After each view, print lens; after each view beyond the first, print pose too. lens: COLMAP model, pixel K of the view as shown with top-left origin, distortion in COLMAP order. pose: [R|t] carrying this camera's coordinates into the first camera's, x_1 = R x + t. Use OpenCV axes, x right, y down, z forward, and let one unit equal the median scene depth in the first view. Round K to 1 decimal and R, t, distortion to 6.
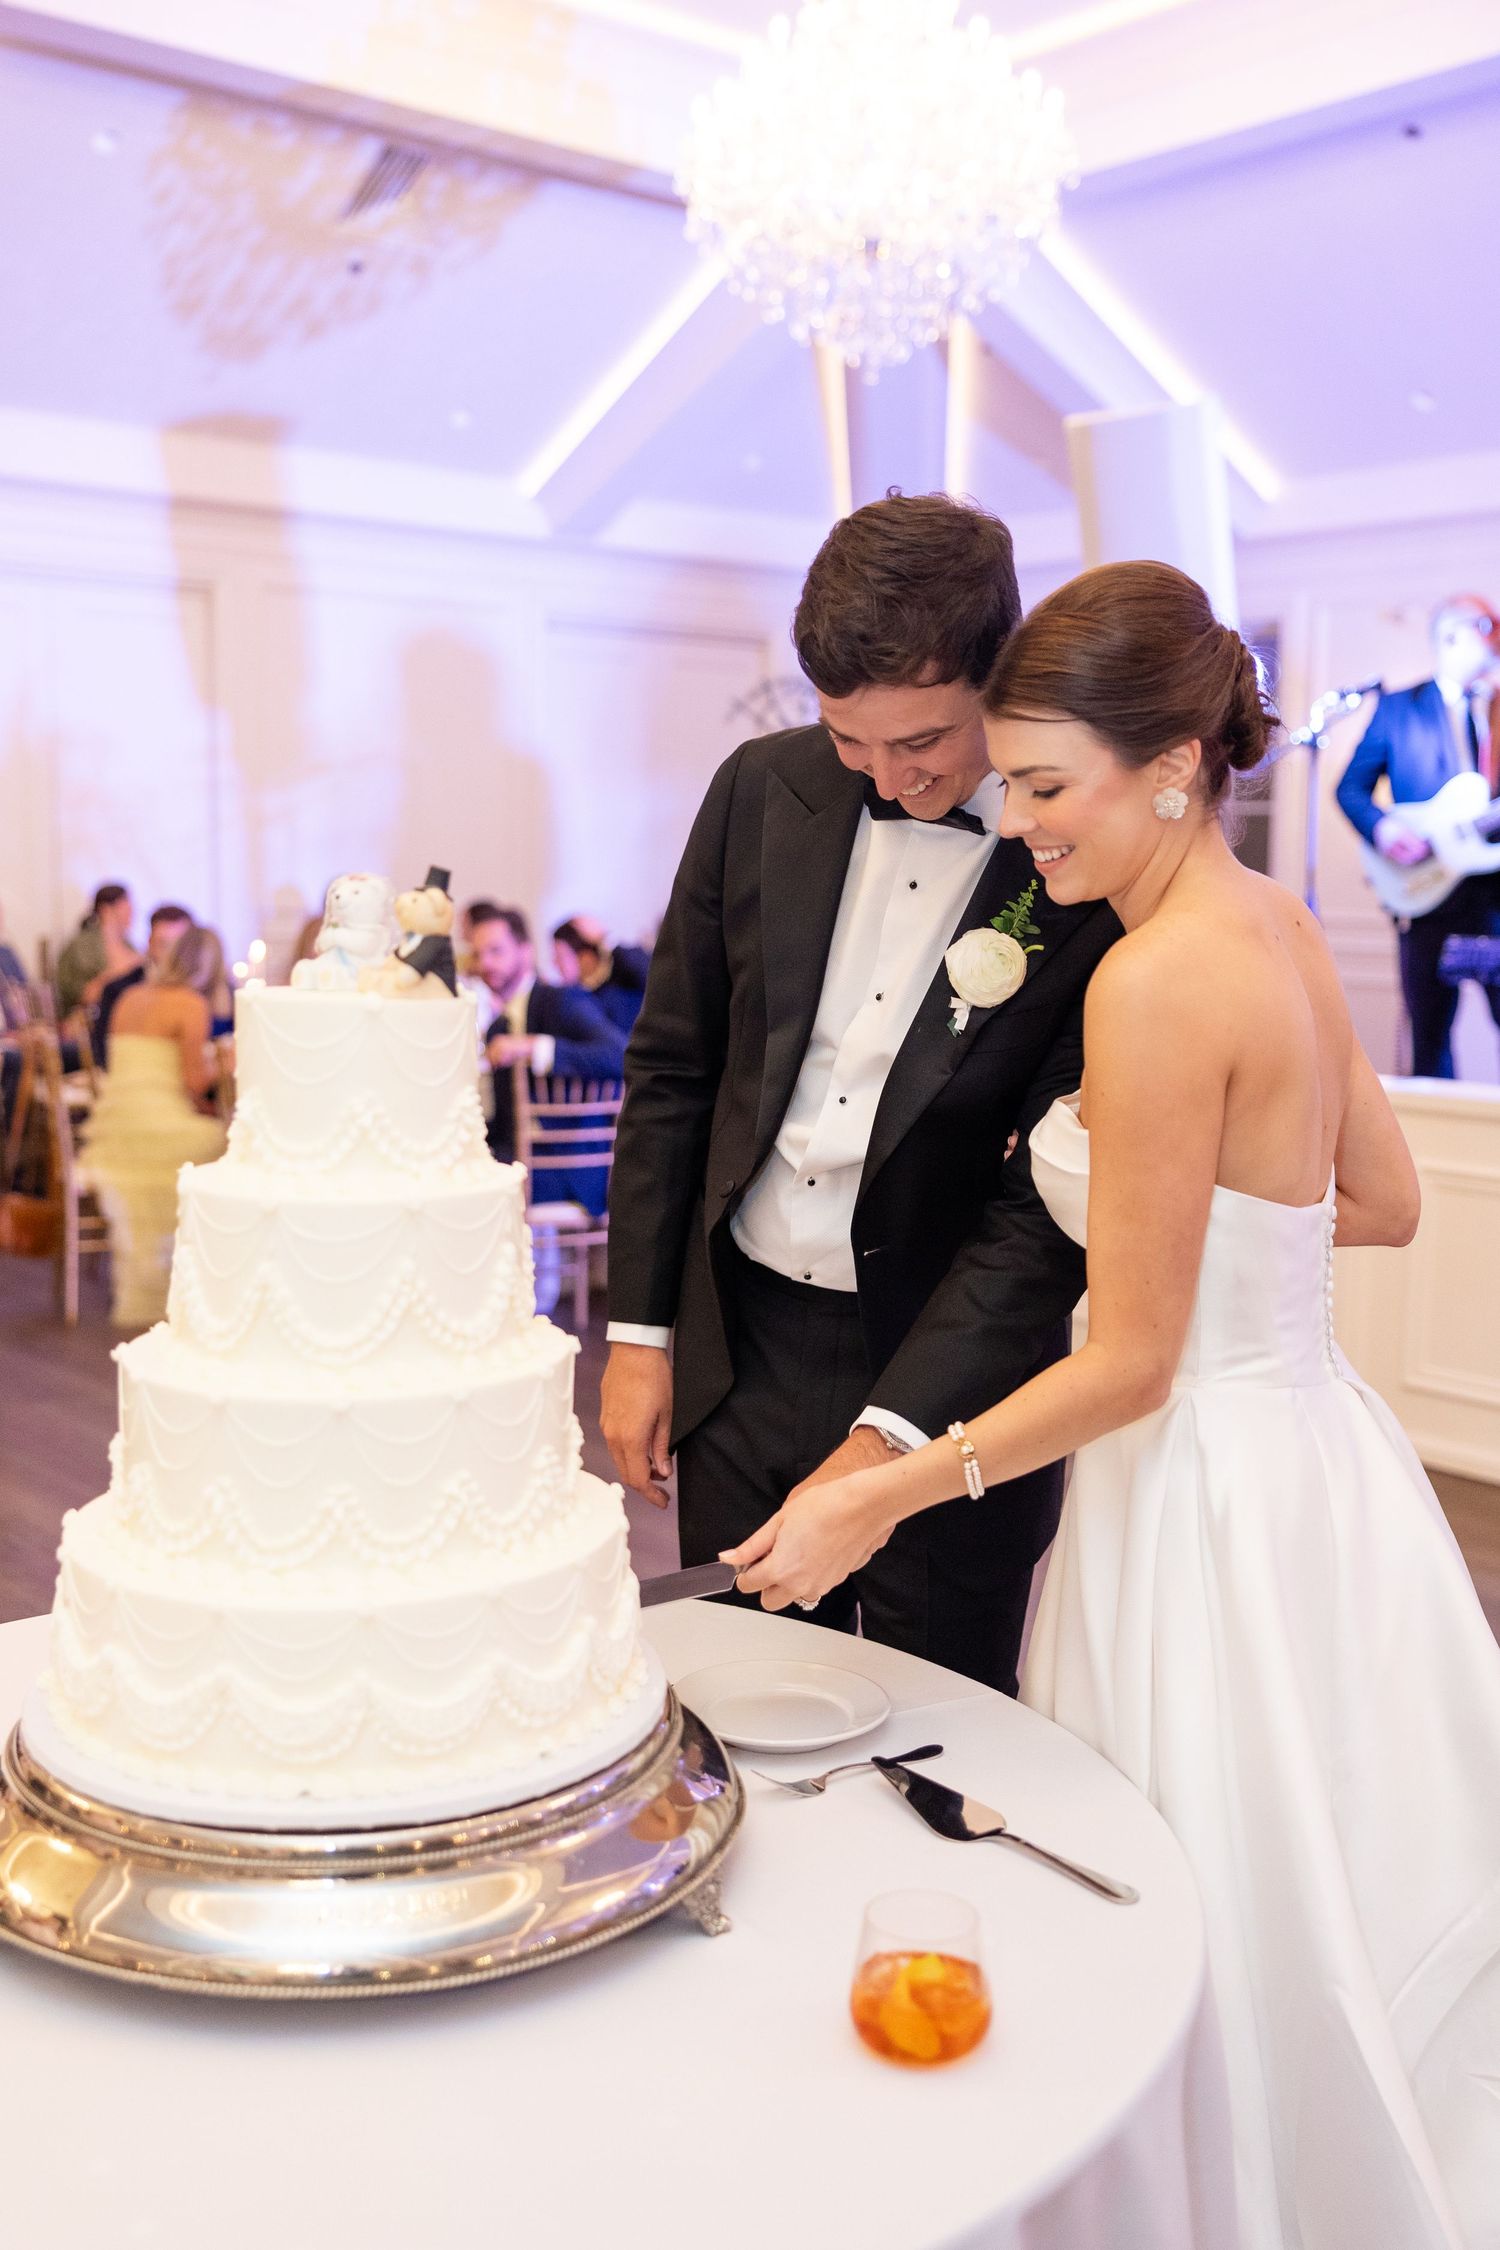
lens RADIAL K [[2208.6, 0, 750.0], [0, 2208.6, 1125.0], [0, 0, 1]] dist [-0.000640, -0.008808]
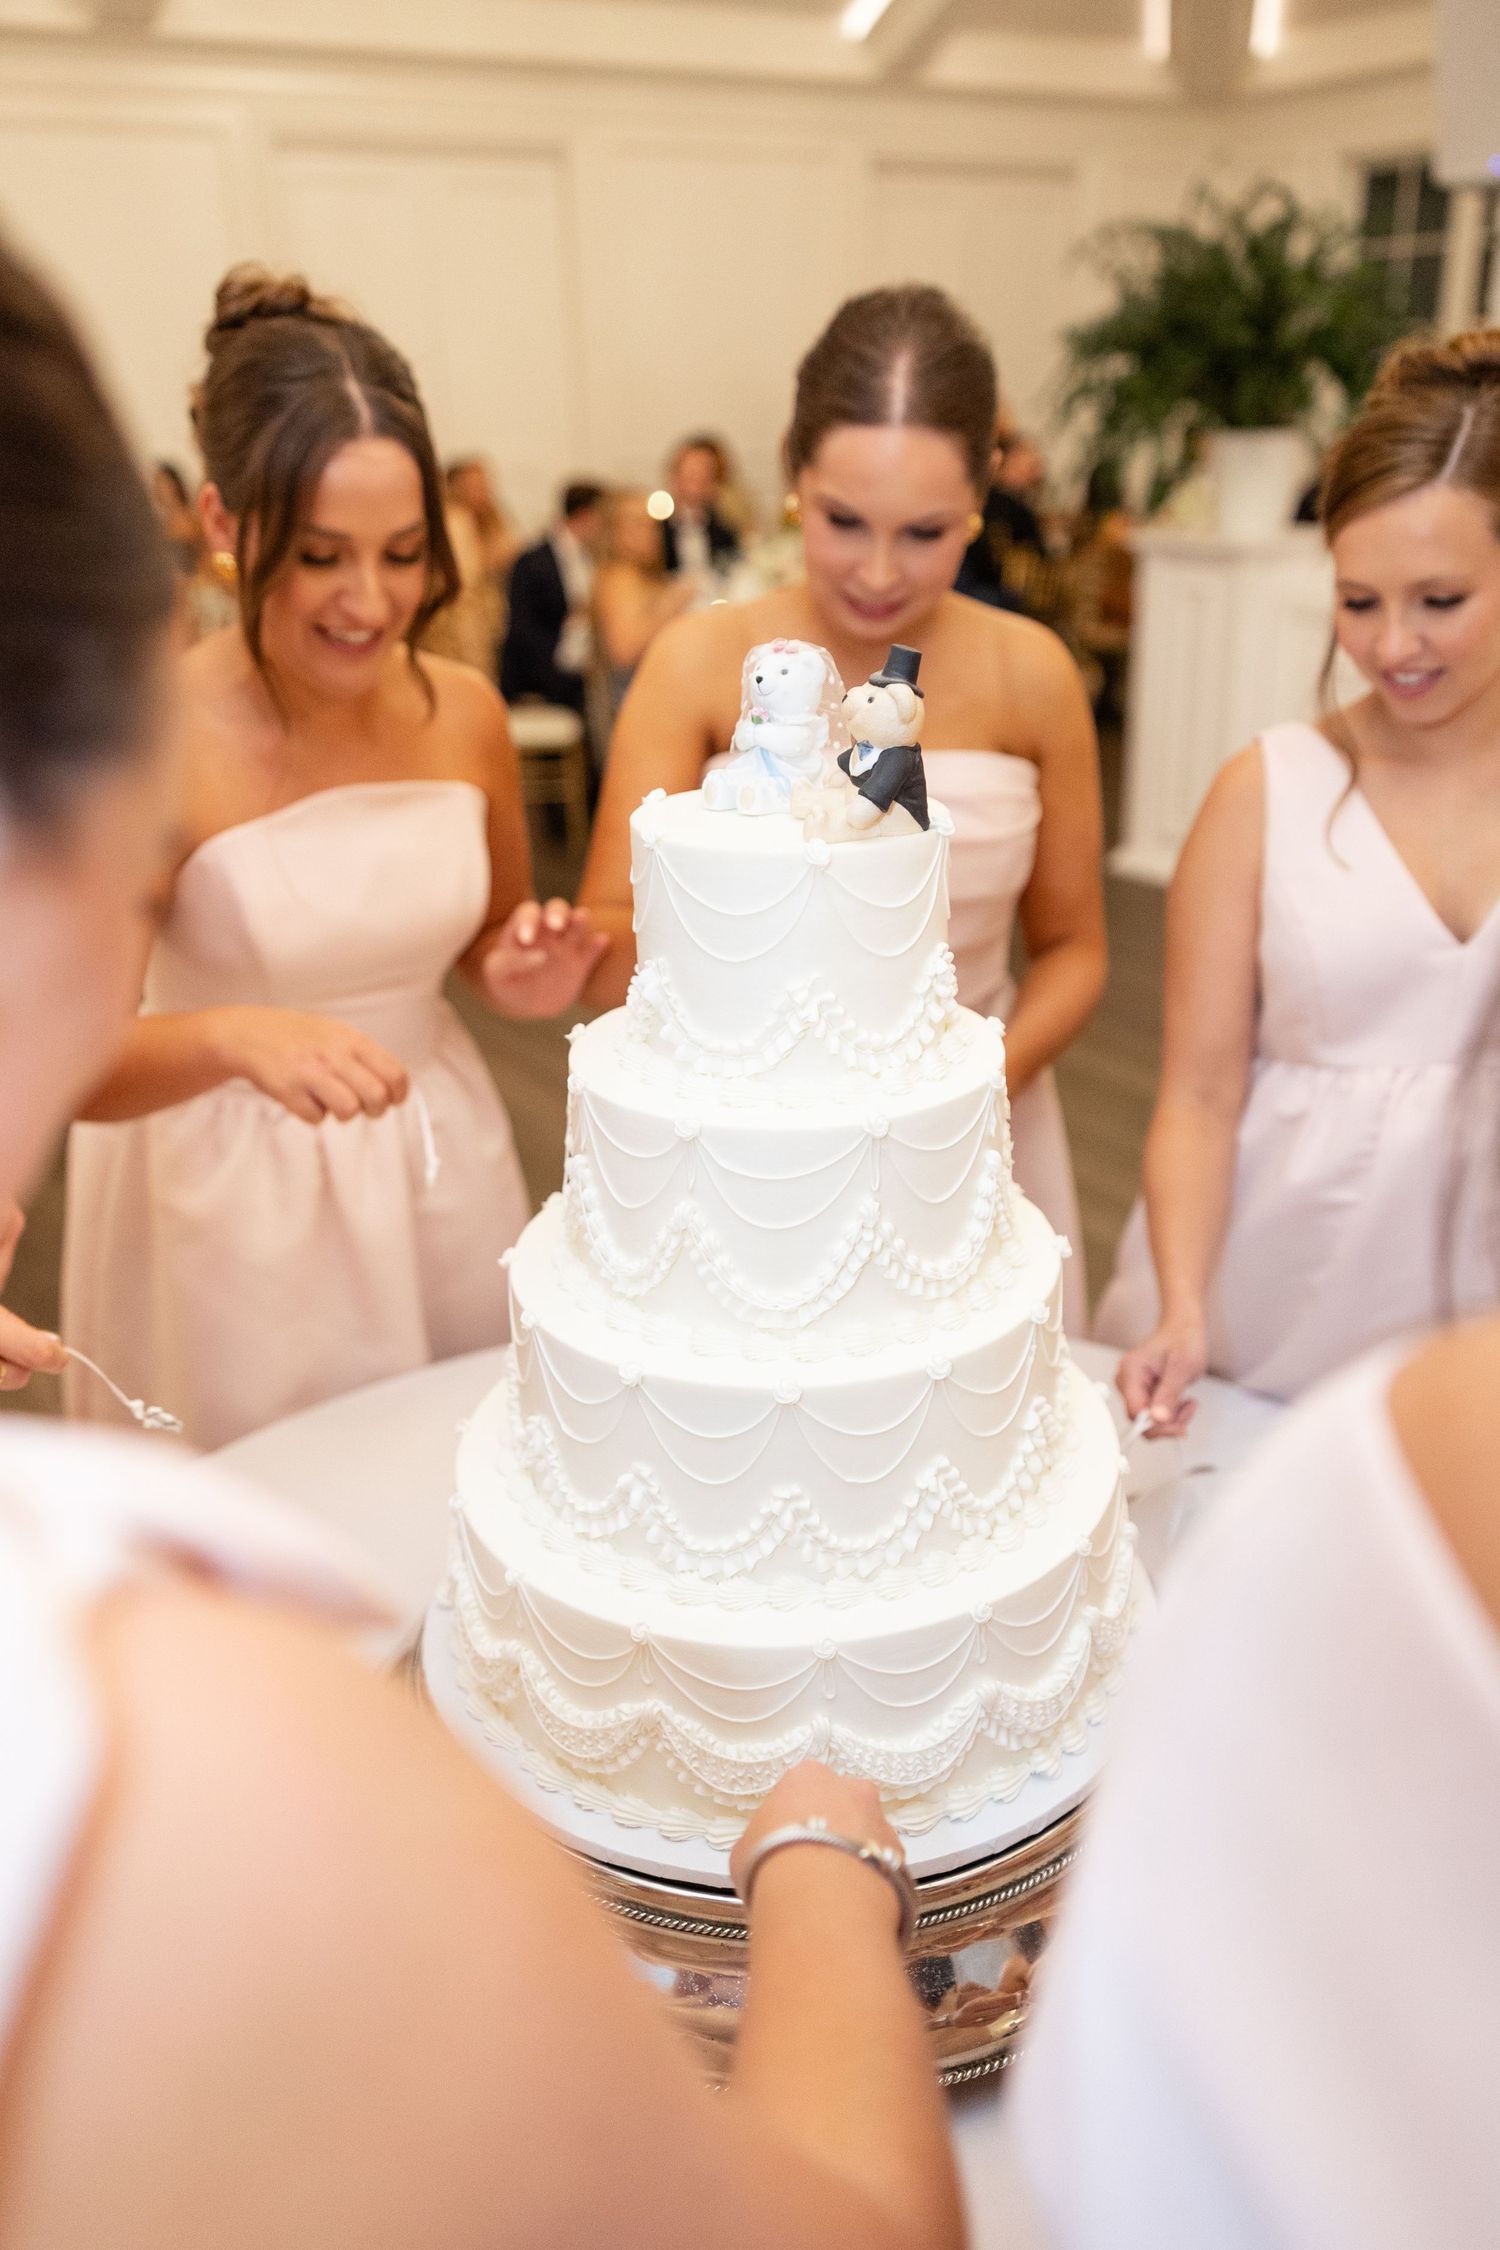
lens RADIAL K [[1814.5, 0, 750.0], [0, 1814.5, 1125.0], [0, 0, 1]] dist [0.001052, -0.007083]
pose [[0.987708, 0.019346, -0.155111, -0.097061], [0.021838, 0.965502, 0.259480, -0.122431], [0.154780, -0.259677, 0.953211, 0.399294]]
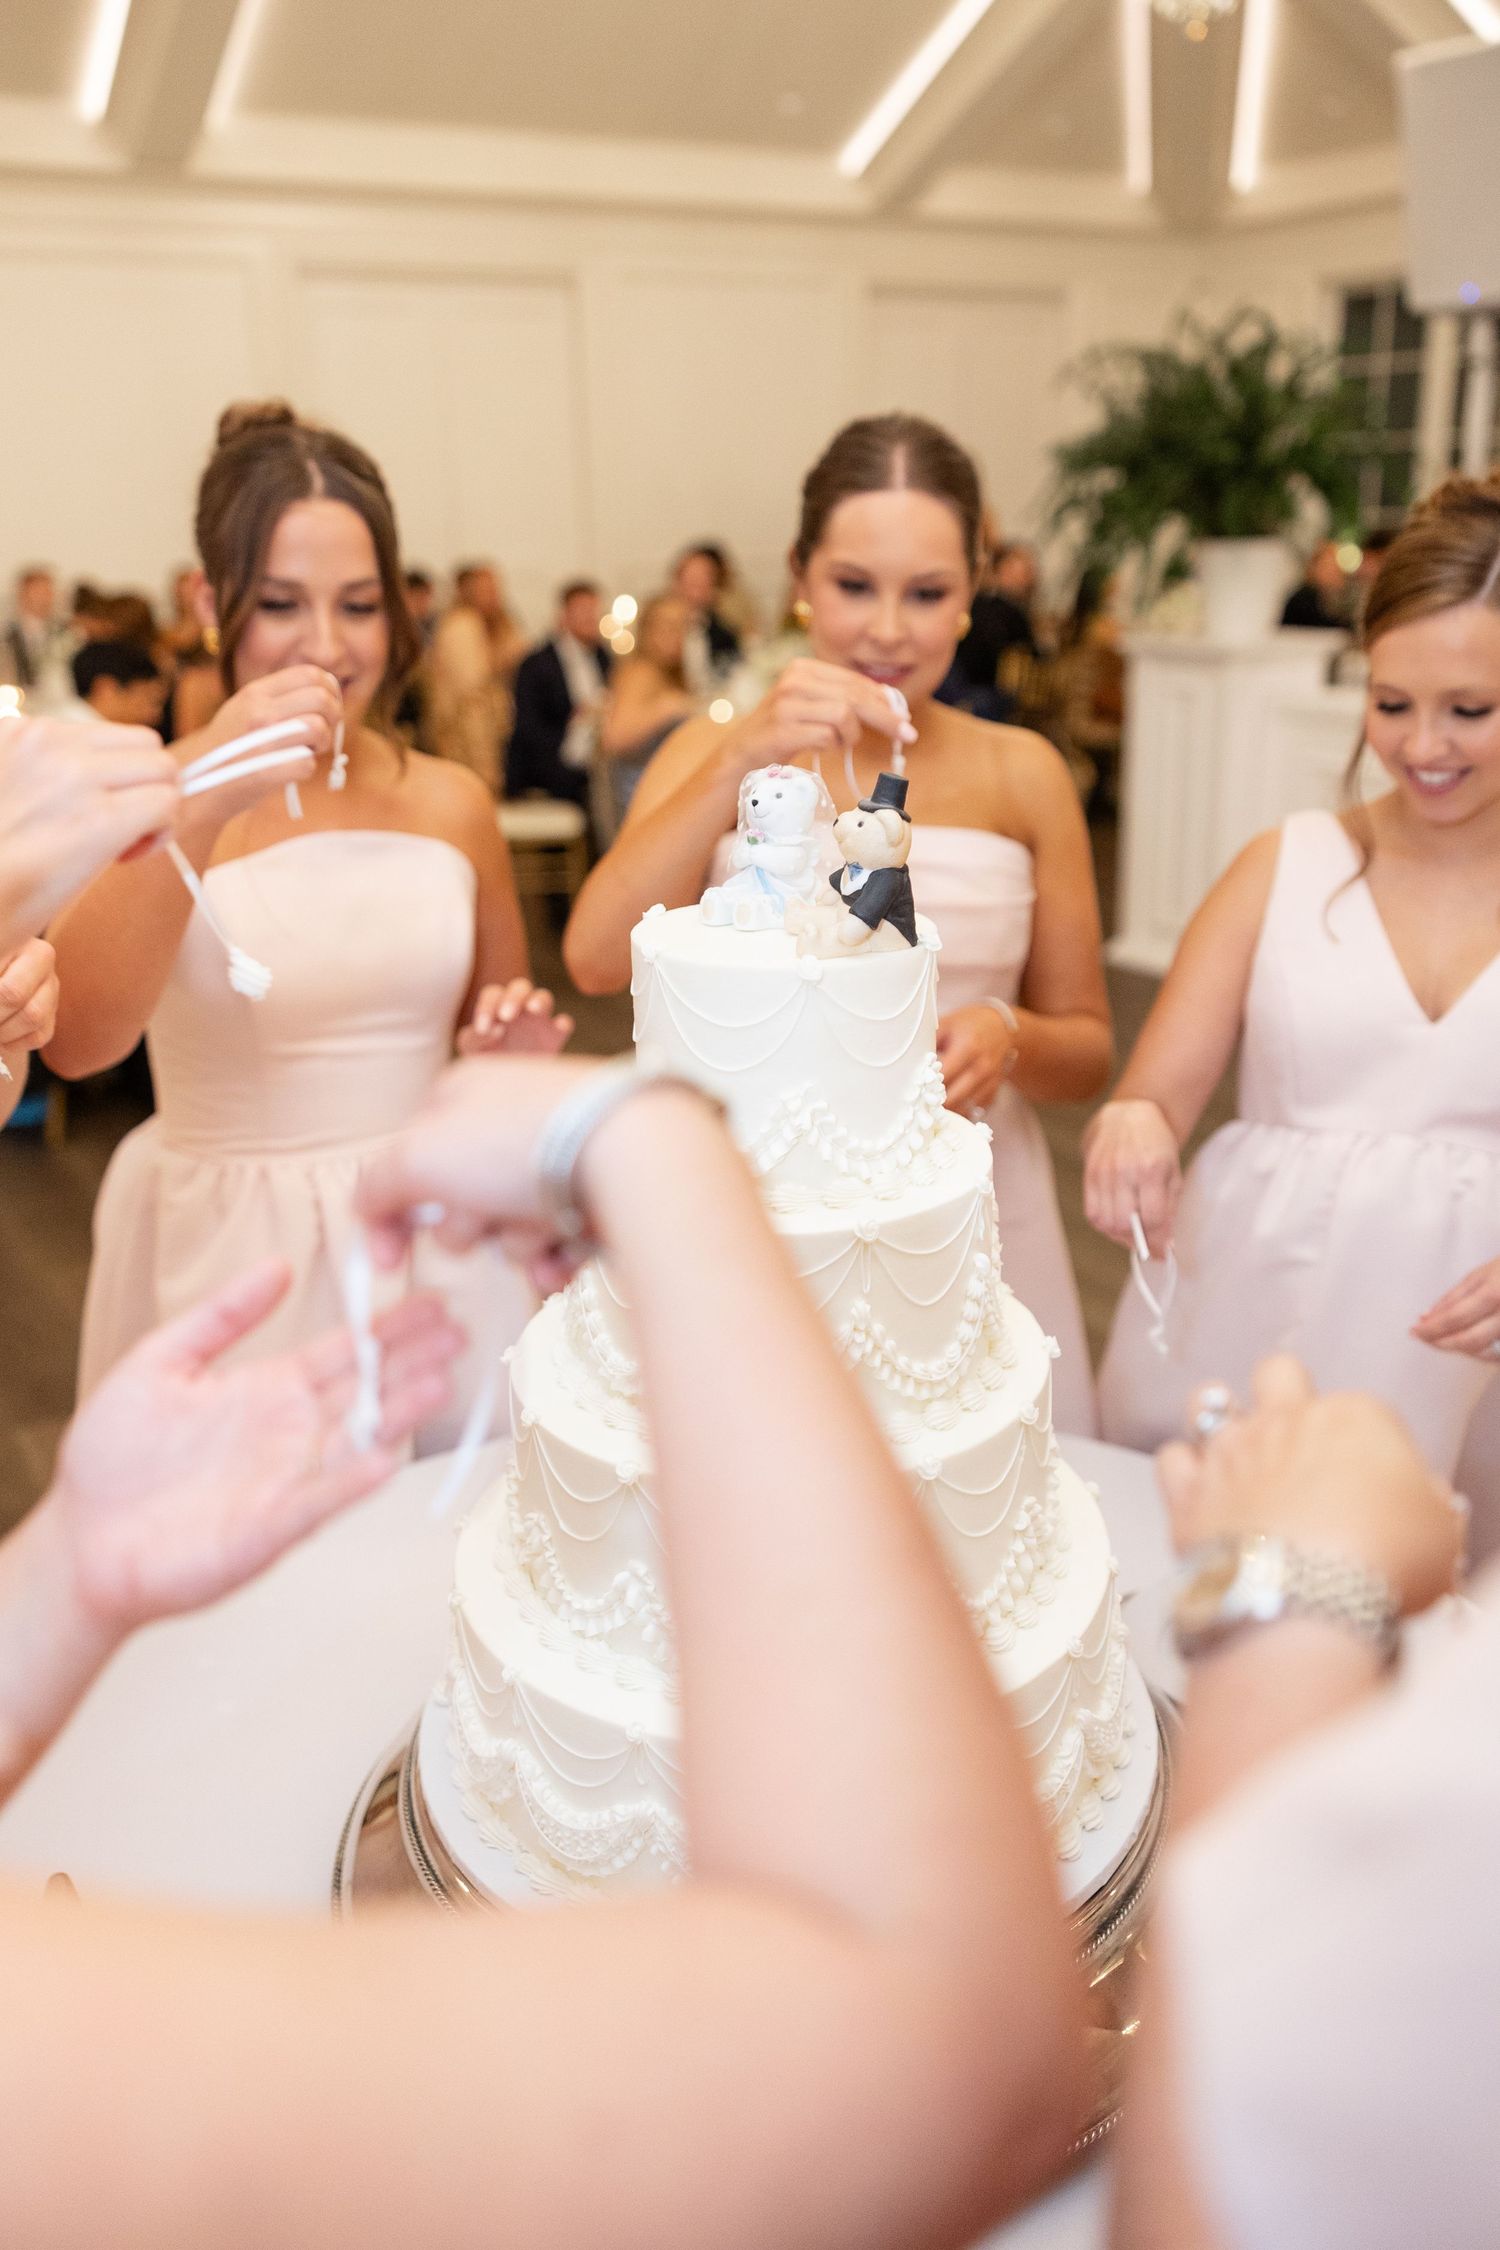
lens RADIAL K [[1805.3, 0, 721.5], [0, 1805.3, 1064.9], [0, 0, 1]] dist [0.001936, 0.003664]
pose [[0.985126, 0.009051, -0.171596, -0.092637], [0.022422, 0.983302, 0.180593, -0.133513], [0.170365, -0.181754, 0.968474, 0.382378]]
